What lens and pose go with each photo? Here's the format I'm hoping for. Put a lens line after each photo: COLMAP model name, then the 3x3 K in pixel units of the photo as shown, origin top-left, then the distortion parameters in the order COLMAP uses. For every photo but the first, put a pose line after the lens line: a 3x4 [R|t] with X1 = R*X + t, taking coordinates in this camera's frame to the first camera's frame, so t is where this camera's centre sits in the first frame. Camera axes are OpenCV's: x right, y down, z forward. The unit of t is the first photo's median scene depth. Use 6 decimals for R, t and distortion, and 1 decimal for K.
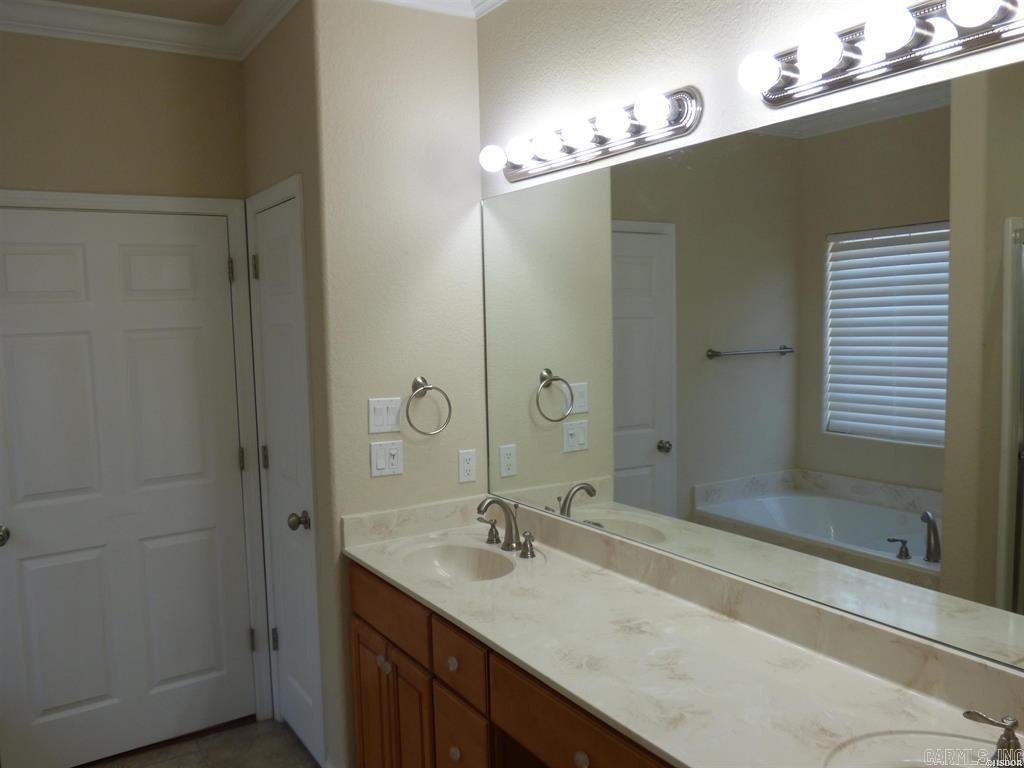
lens RADIAL K [[834.7, 0, 513.3], [0, 834.7, 382.1], [0, 0, 1]] dist [-0.028746, 0.000370]
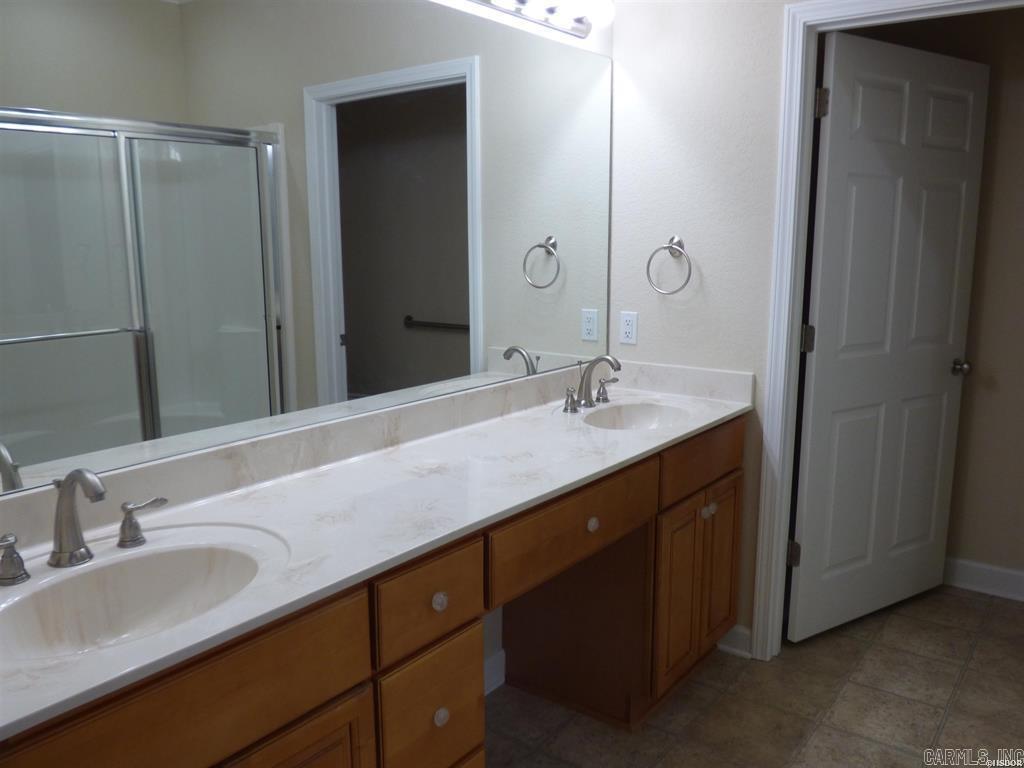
lens RADIAL K [[834.7, 0, 513.3], [0, 834.7, 382.1], [0, 0, 1]] dist [-0.028746, 0.000370]
pose [[-0.356376, -0.135859, 0.924413, -0.781288], [0.090952, 0.979629, 0.179038, 0.023140], [-0.929905, 0.147882, -0.336760, 1.208575]]
